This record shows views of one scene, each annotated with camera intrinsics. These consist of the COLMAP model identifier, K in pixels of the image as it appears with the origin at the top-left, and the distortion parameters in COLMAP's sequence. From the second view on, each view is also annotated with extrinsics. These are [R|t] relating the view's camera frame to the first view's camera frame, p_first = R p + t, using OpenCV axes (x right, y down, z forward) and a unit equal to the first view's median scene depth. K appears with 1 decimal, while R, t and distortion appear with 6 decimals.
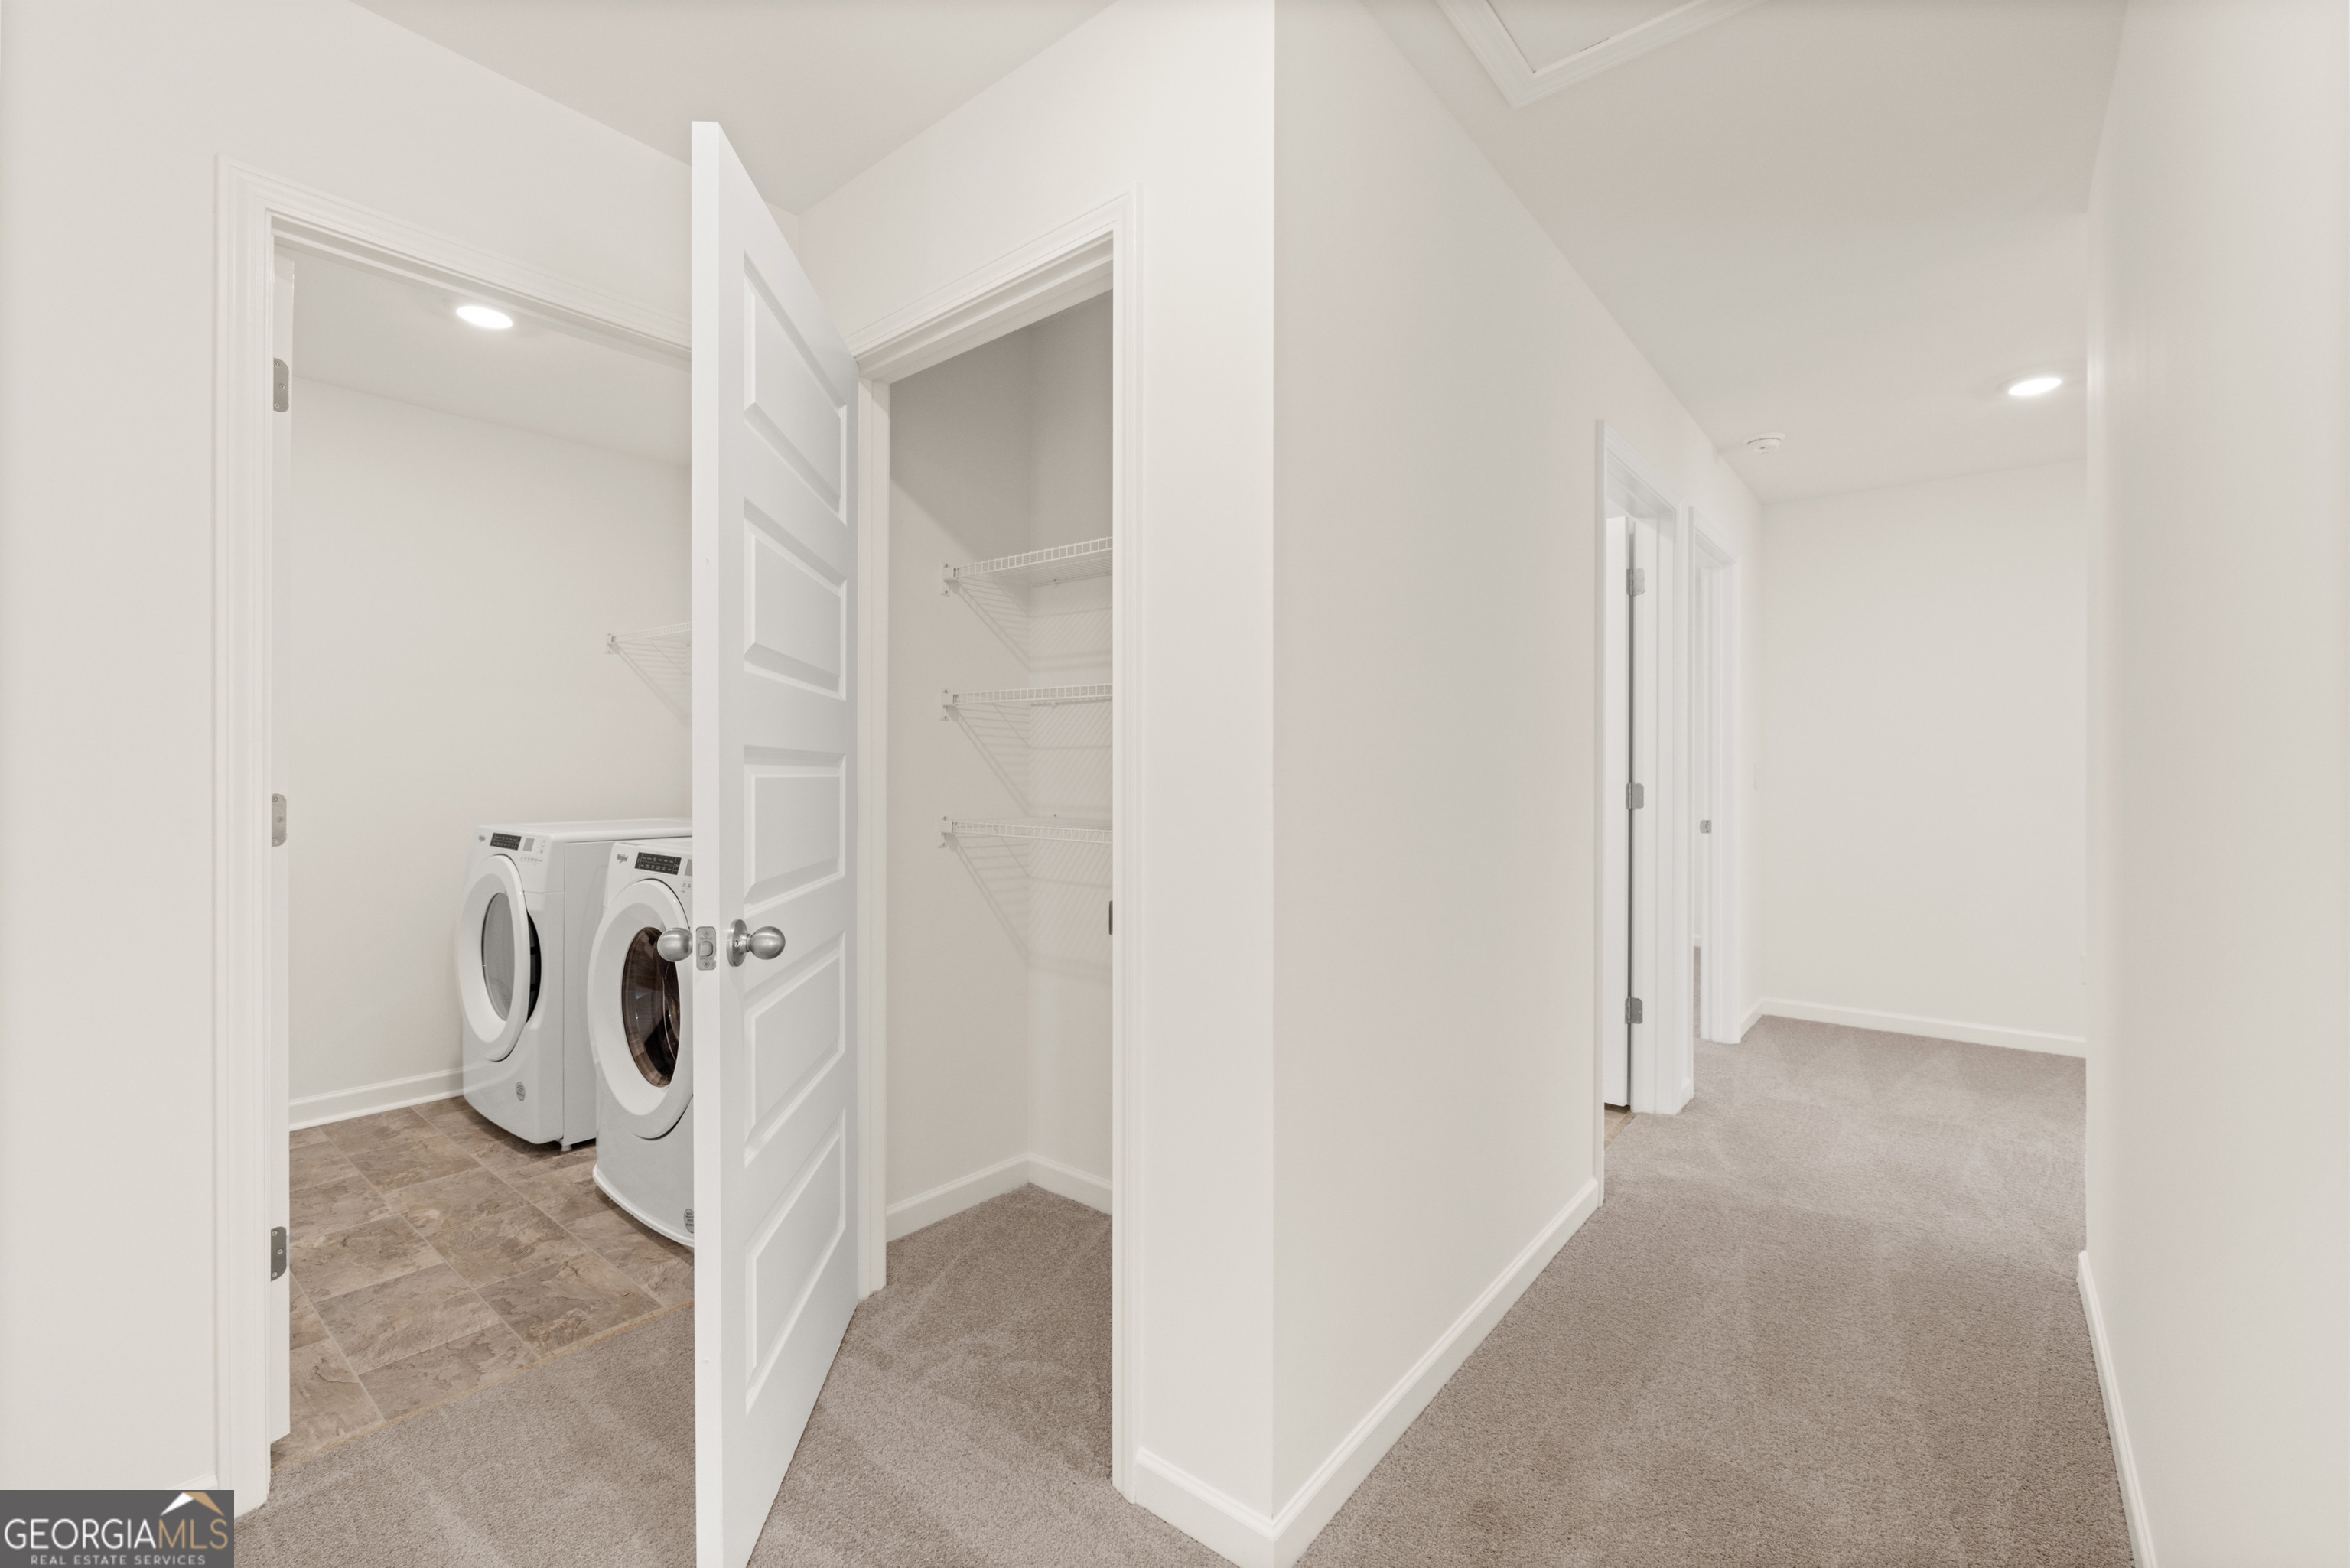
lens RADIAL K [[986.6, 0, 1174.5], [0, 986.6, 775.8], [0, 0, 1]] dist [-0.000307, 0.000268]
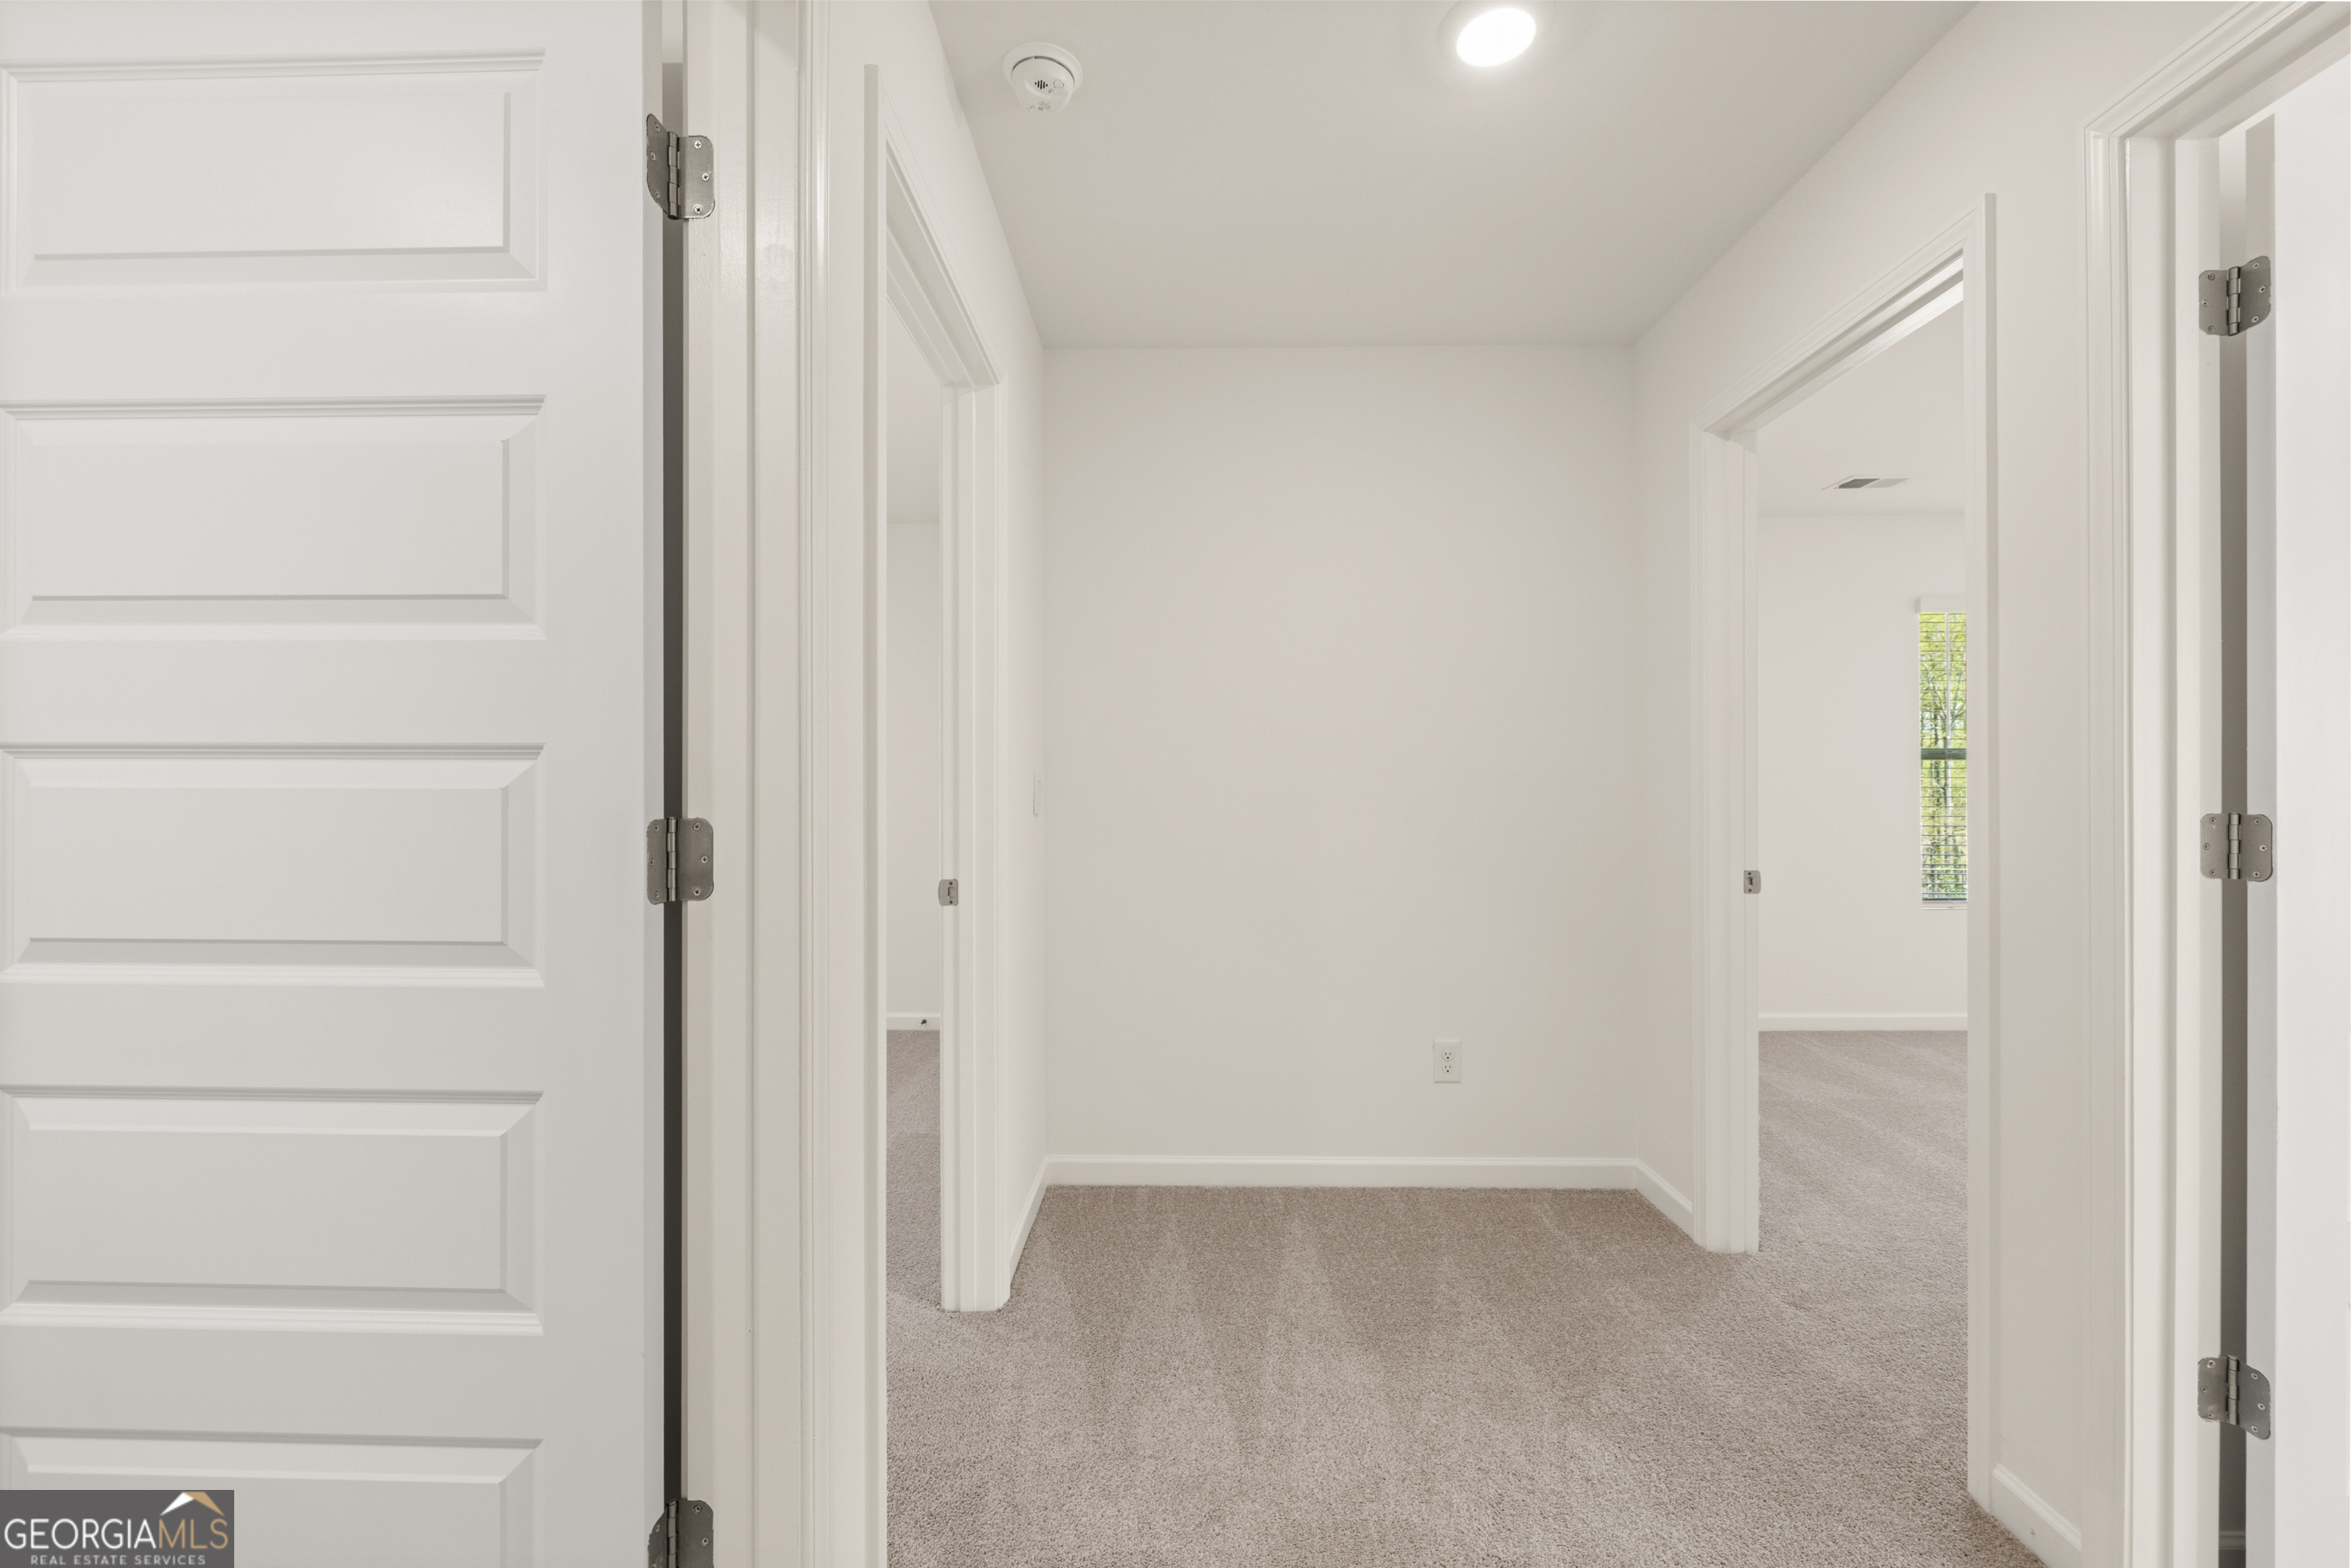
lens RADIAL K [[987.0, 0, 1173.3], [0, 987.0, 788.2], [0, 0, 1]] dist [-0.000307, 0.000268]
pose [[0.788933, -0.000231, 0.614479, 0.318770], [0.002747, 0.999991, -0.003152, -0.000407], [-0.614473, 0.004175, 0.788927, 0.529150]]
